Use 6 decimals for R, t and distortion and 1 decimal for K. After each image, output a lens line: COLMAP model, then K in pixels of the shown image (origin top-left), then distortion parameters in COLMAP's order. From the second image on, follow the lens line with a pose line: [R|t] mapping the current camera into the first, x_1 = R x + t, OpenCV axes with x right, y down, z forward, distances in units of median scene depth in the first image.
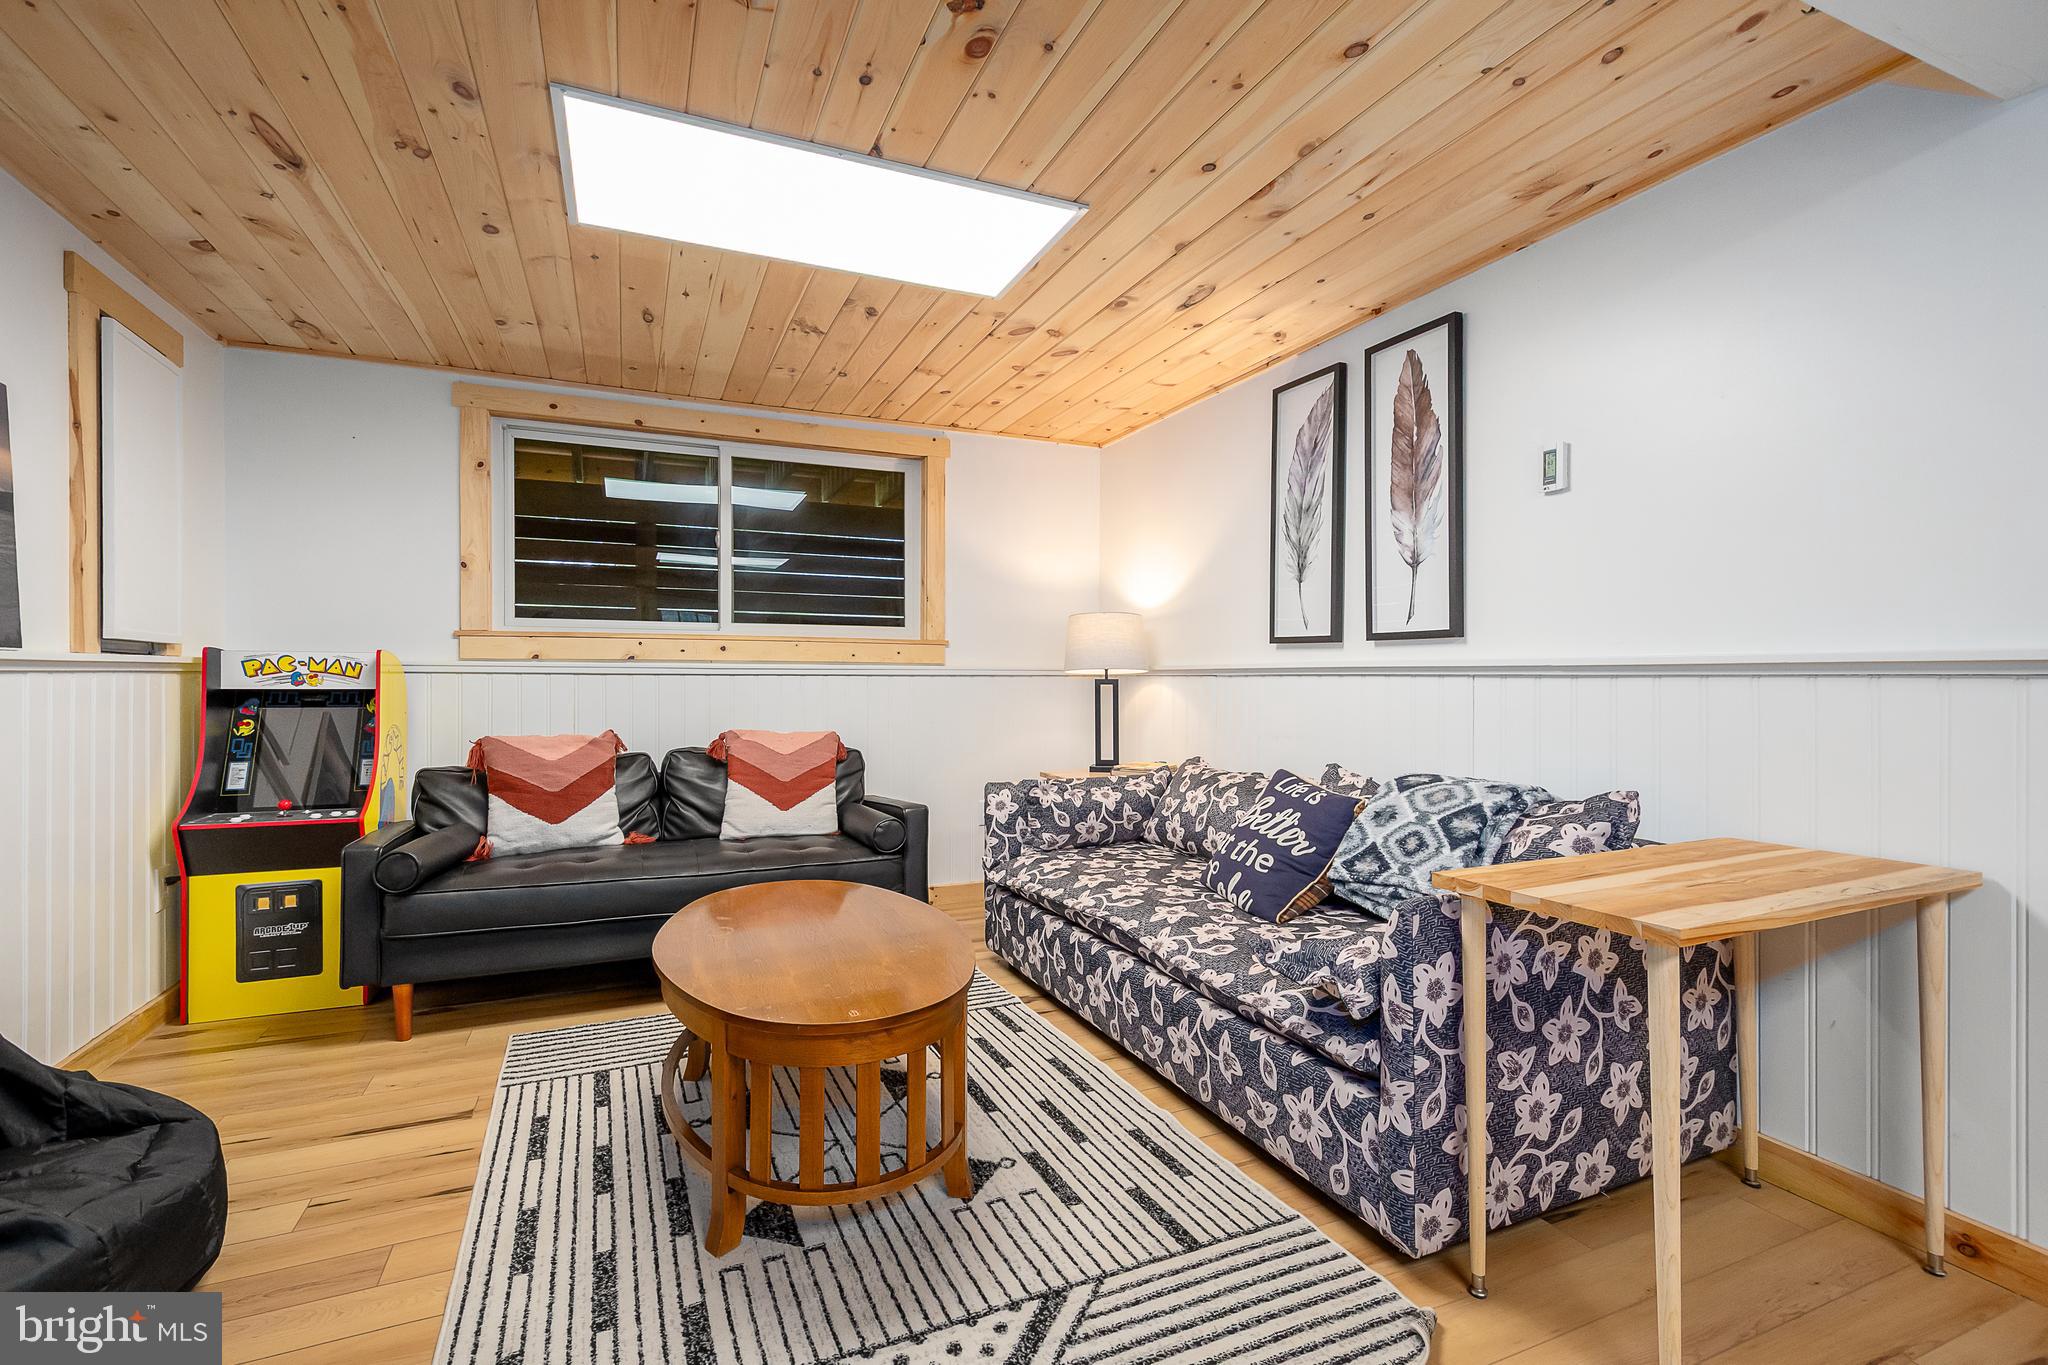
lens RADIAL K [[904.0, 0, 1003.2], [0, 904.0, 679.8], [0, 0, 1]] dist [0.016141, -0.005485]
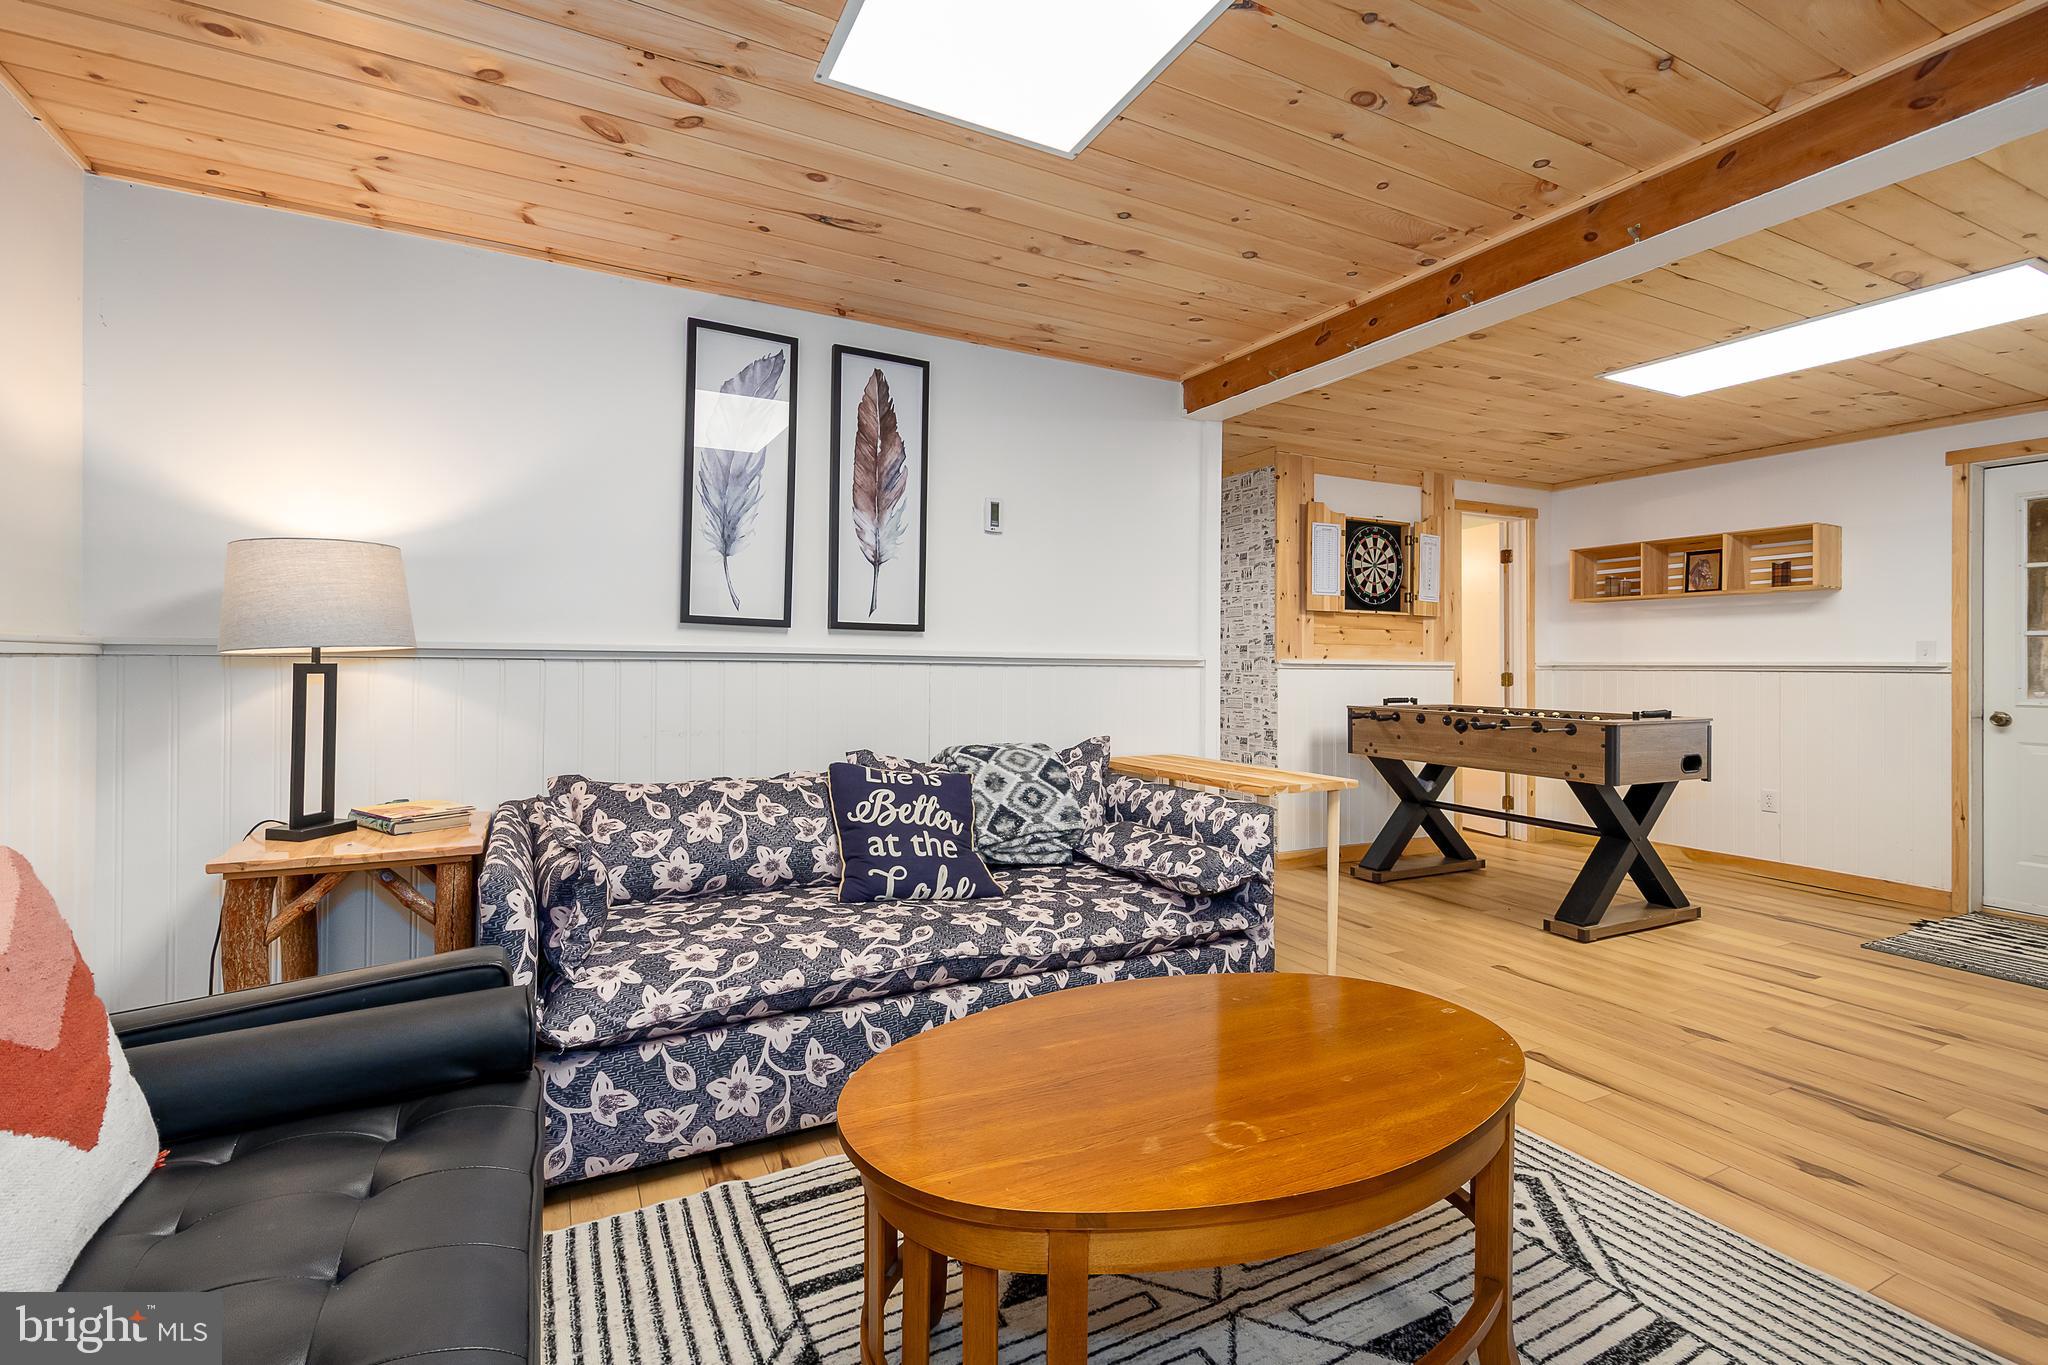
lens RADIAL K [[904.0, 0, 1012.9], [0, 904.0, 666.4], [0, 0, 1]] dist [0.016141, -0.005485]
pose [[-0.066678, -0.004202, 0.997766, -0.662444], [-0.007858, 0.999962, 0.003686, -0.006523], [-0.997744, -0.007594, -0.066708, 0.907465]]
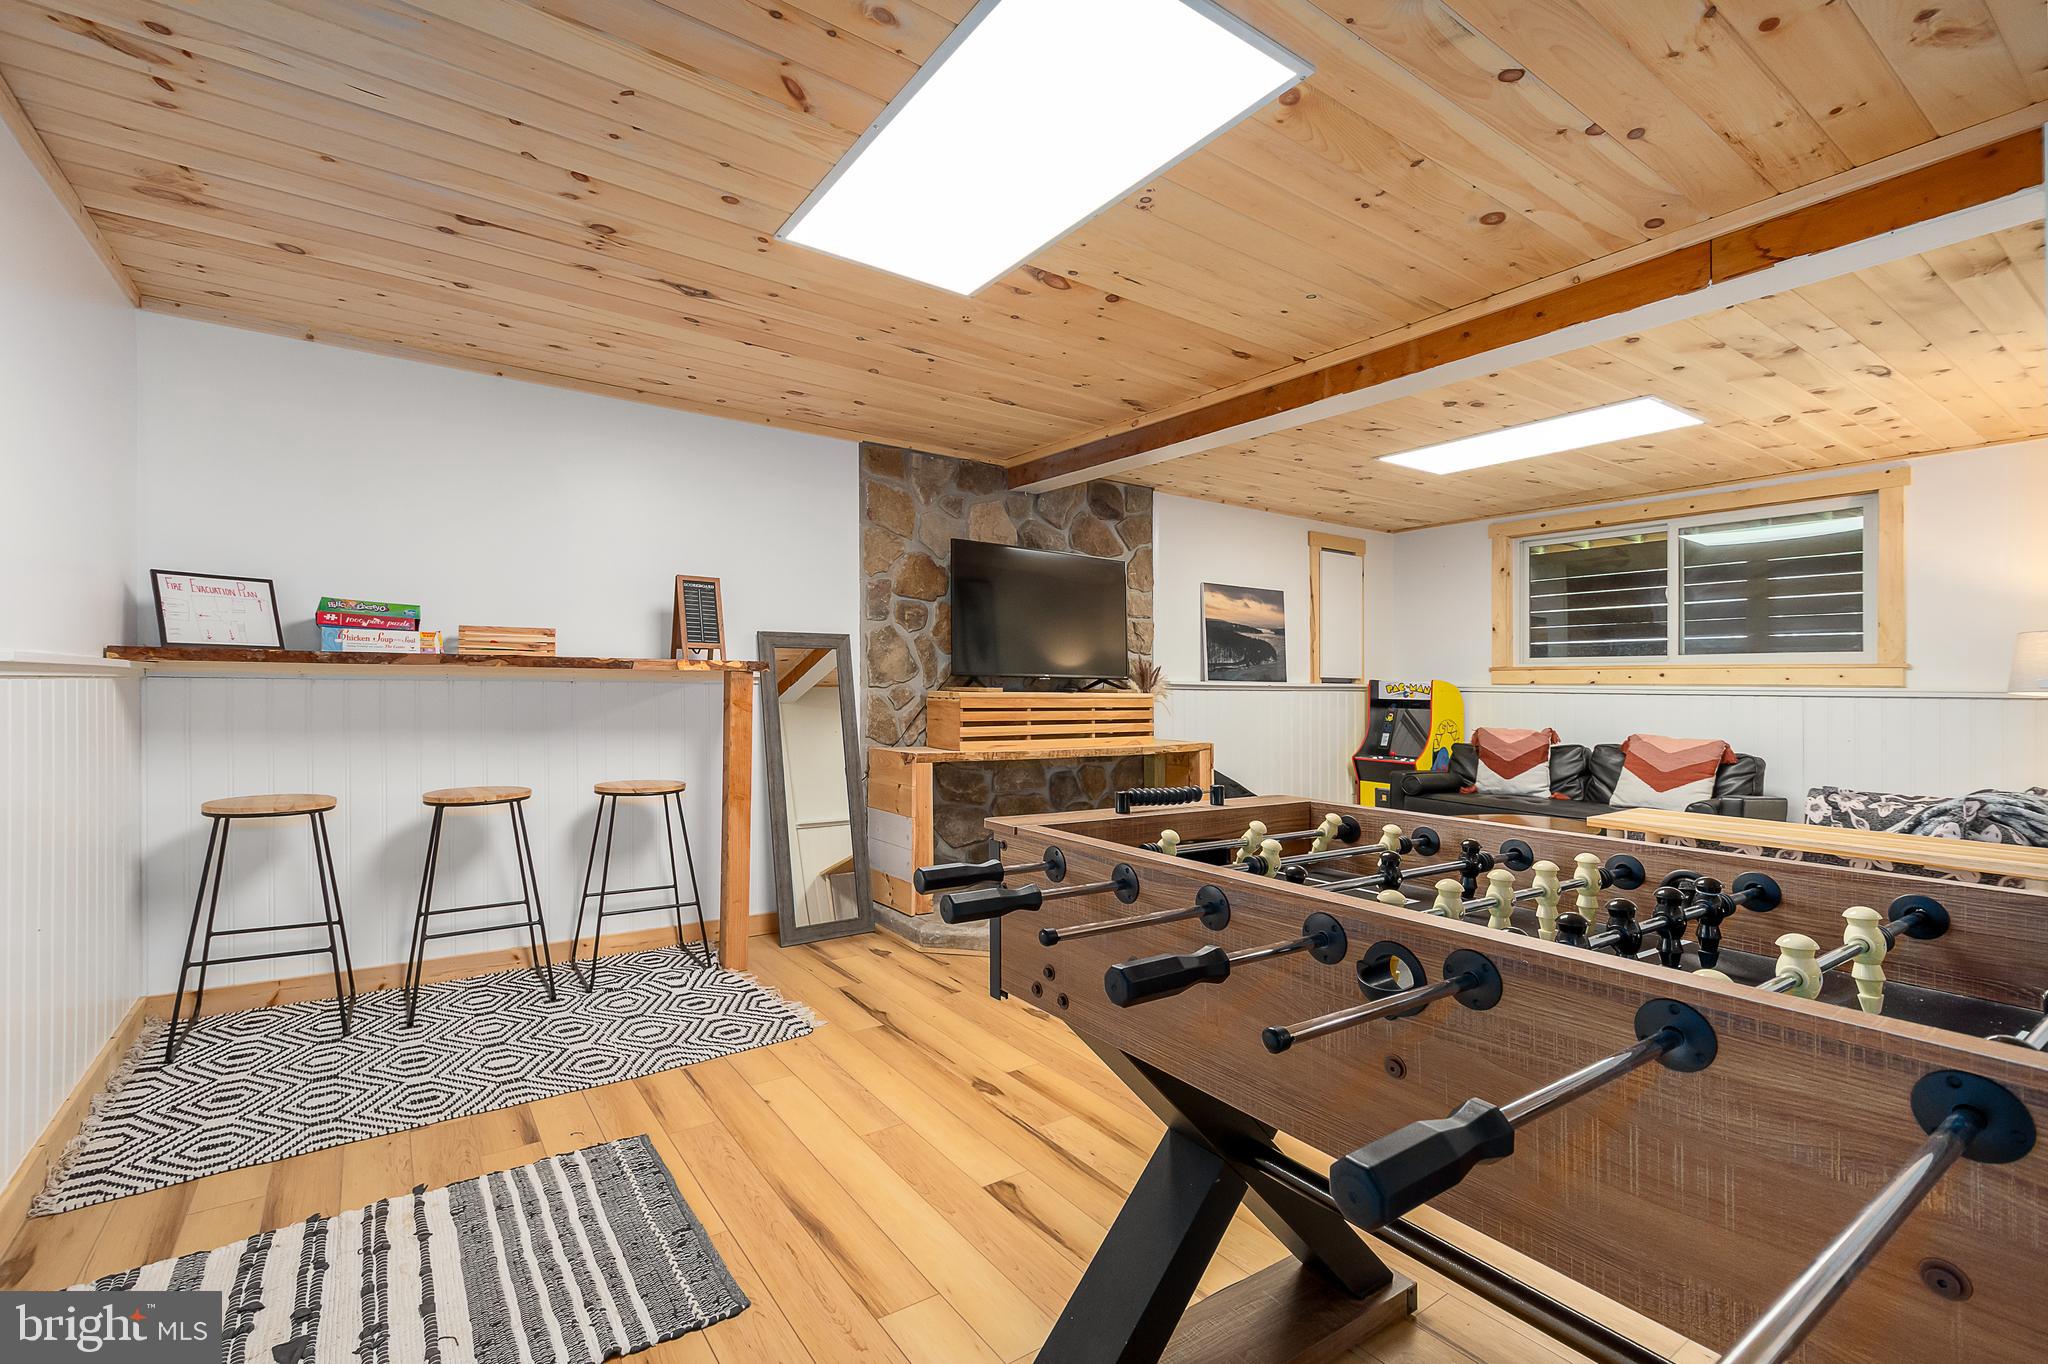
lens RADIAL K [[904.0, 0, 1007.9], [0, 904.0, 665.7], [0, 0, 1]] dist [0.016141, -0.005485]
pose [[0.207845, -0.023461, -0.977880, 1.135111], [-0.012217, 0.999572, -0.026578, -0.000252], [0.978085, 0.017471, 0.207470, -0.331474]]
